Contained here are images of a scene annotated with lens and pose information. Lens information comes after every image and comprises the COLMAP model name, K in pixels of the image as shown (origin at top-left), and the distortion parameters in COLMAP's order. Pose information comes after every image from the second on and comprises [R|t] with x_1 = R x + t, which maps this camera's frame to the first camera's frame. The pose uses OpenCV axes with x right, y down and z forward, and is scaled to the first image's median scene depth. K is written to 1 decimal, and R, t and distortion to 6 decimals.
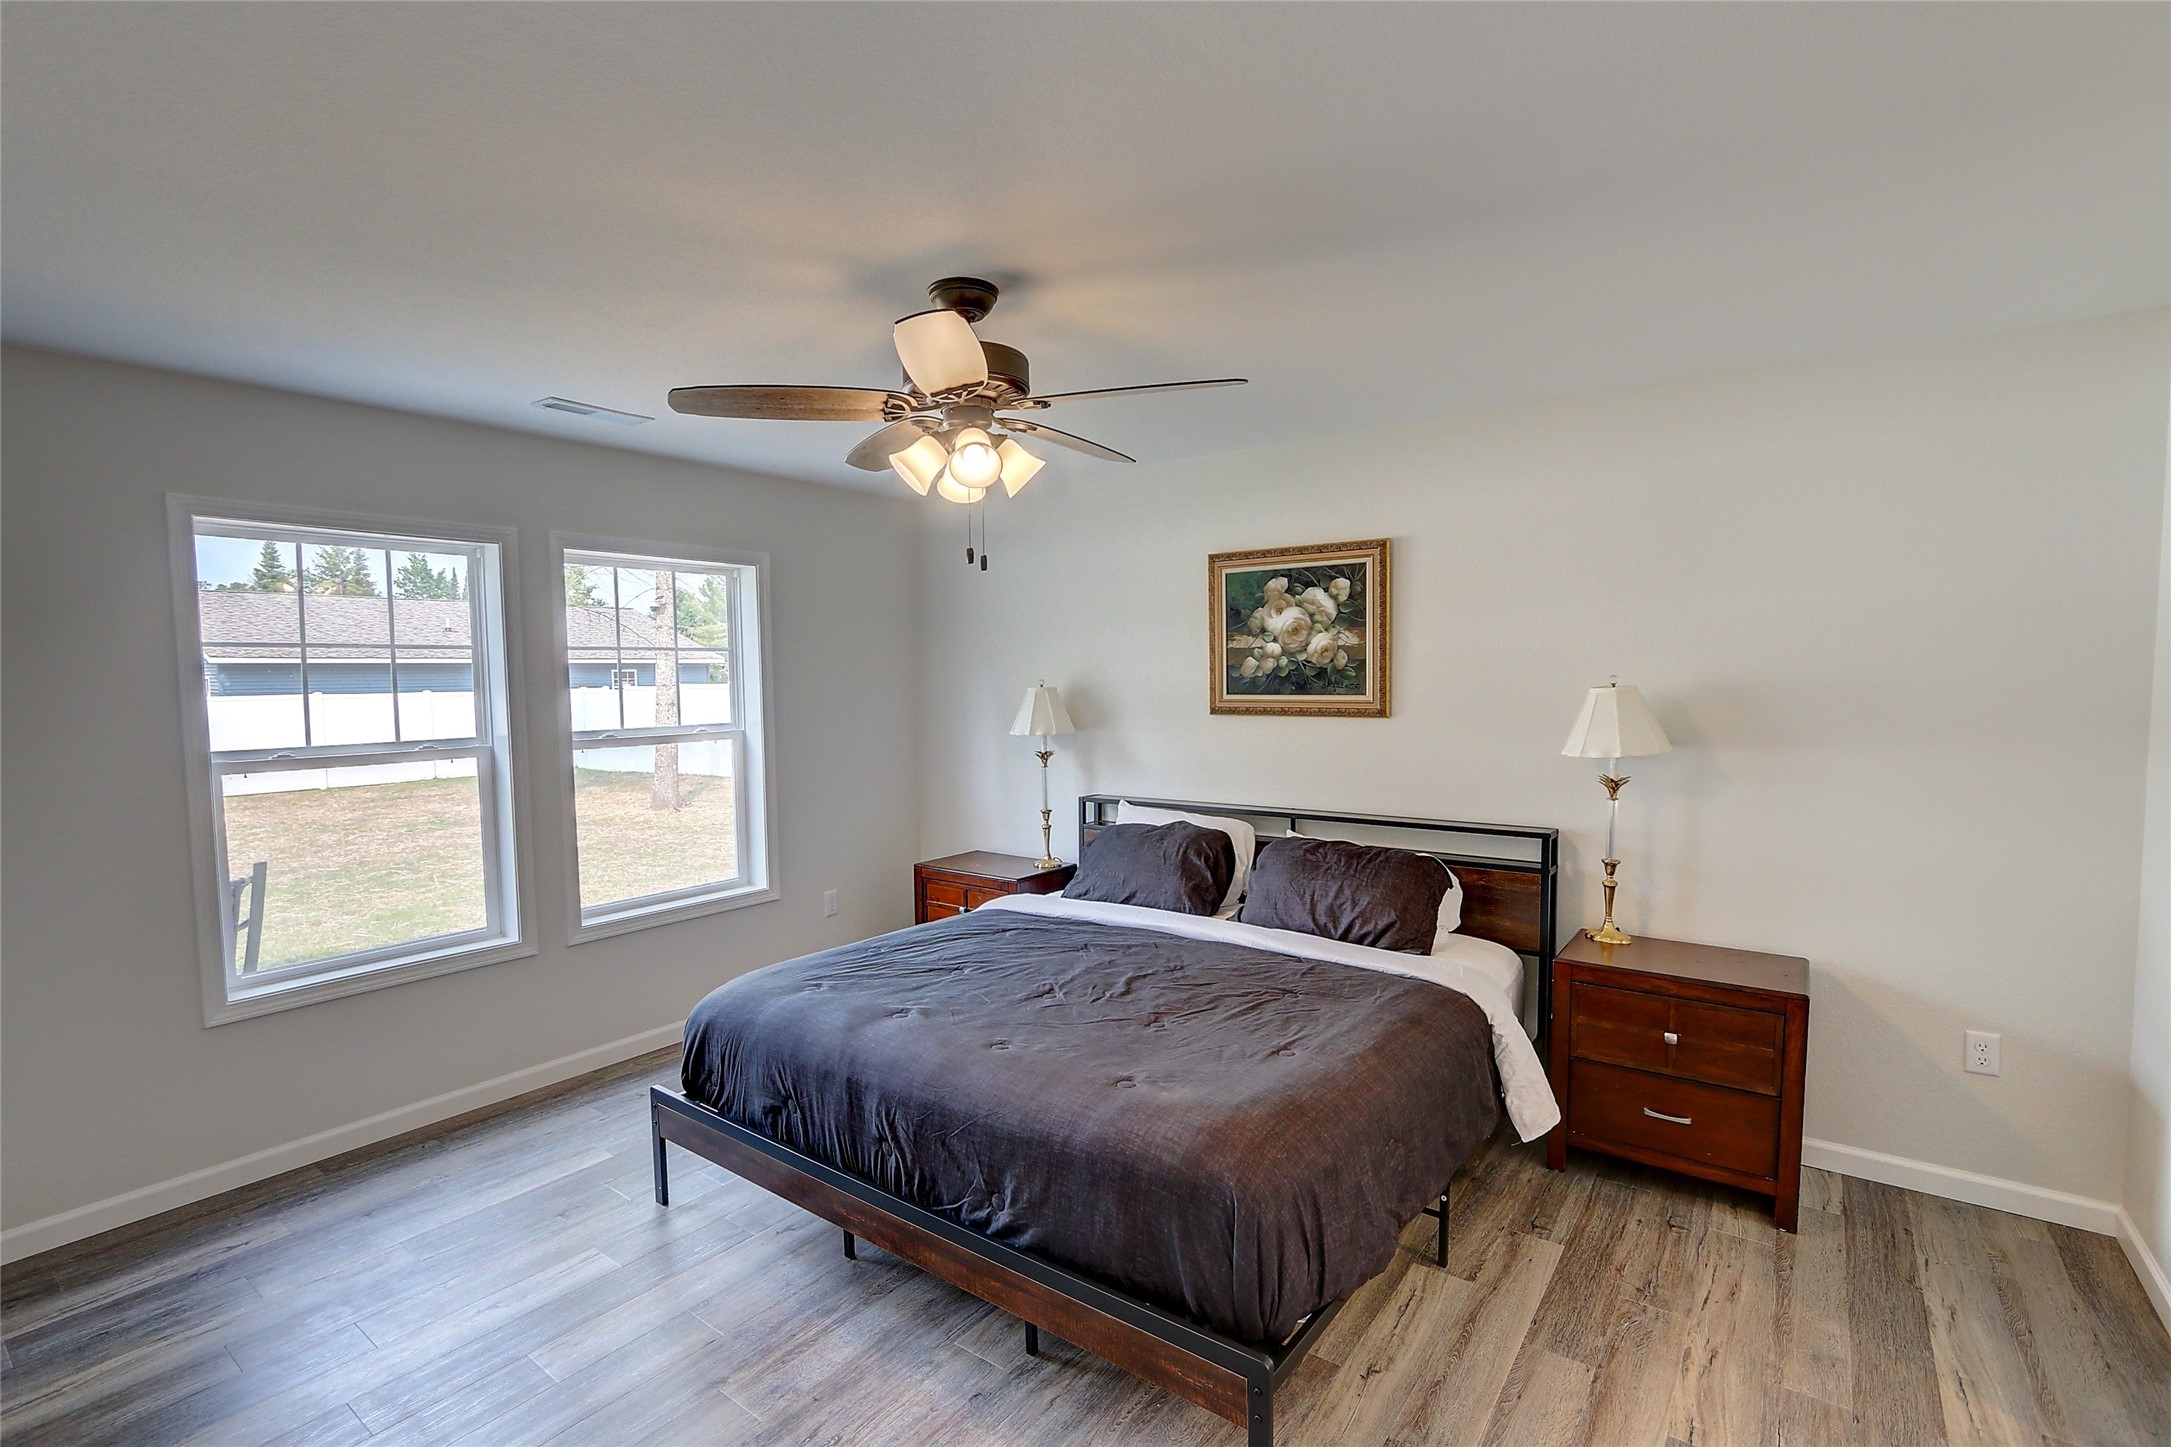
lens RADIAL K [[1003.5, 0, 1085.5], [0, 1003.5, 723.5], [0, 0, 1]] dist [0.000768, 0.000460]
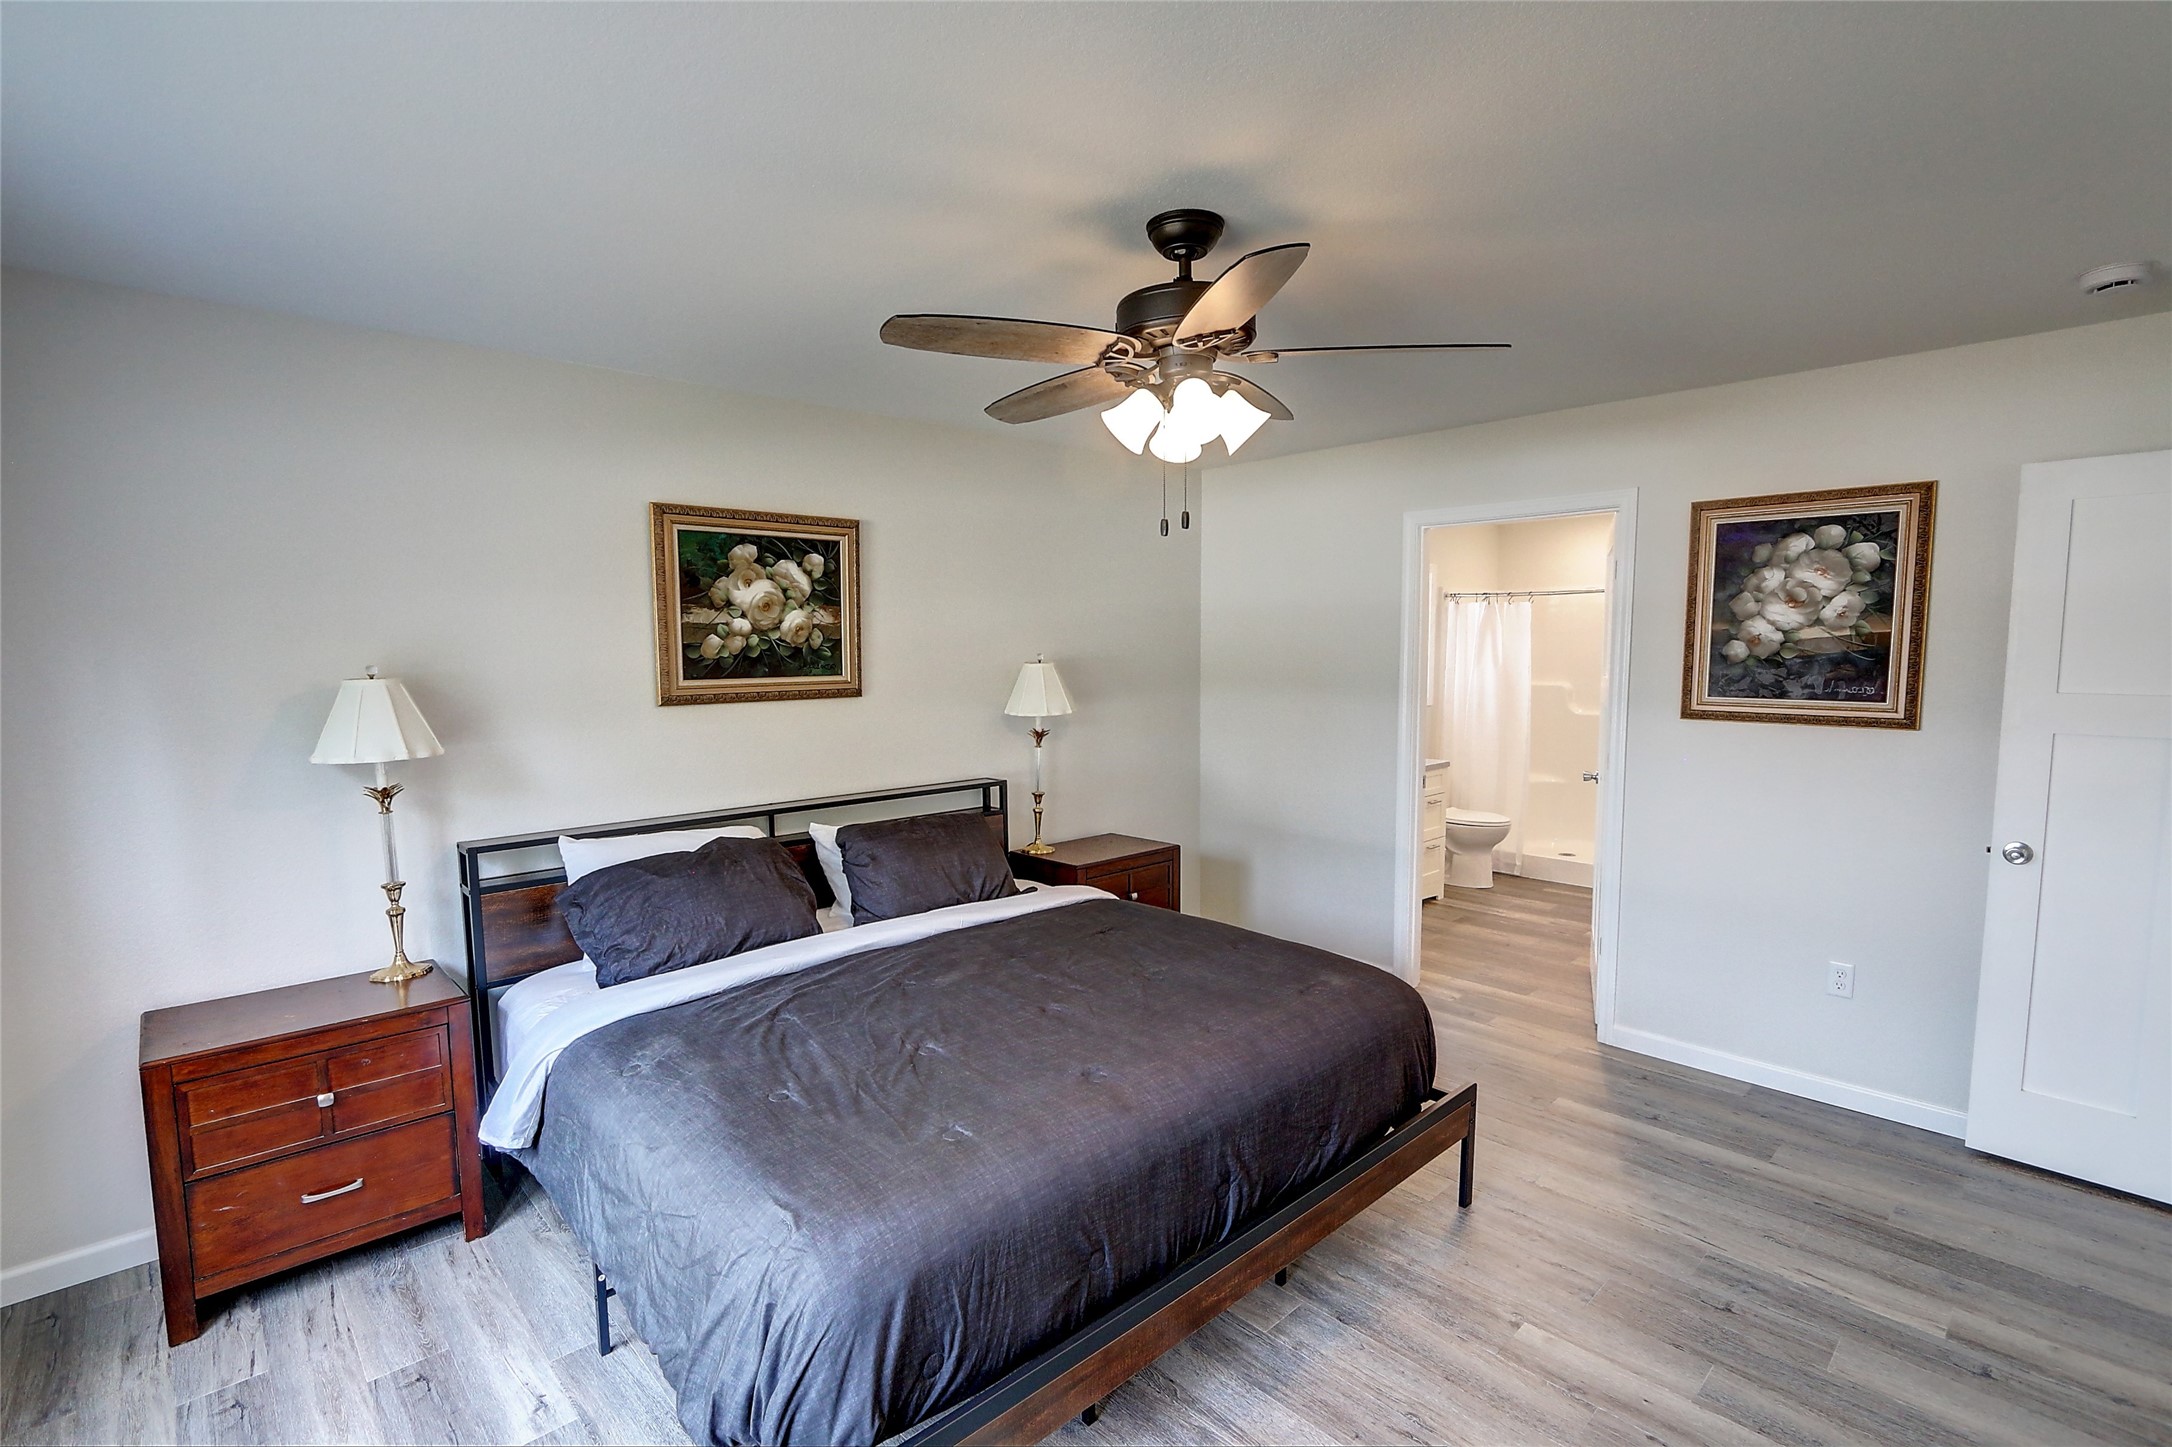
lens RADIAL K [[994.1, 0, 1091.7], [0, 994.1, 727.7], [0, 0, 1]] dist [0.000579, -0.000086]
pose [[0.195070, -0.072282, 0.978122, -0.620036], [0.057574, 0.996405, 0.062151, -0.022810], [-0.979098, 0.044191, 0.198531, 0.549750]]
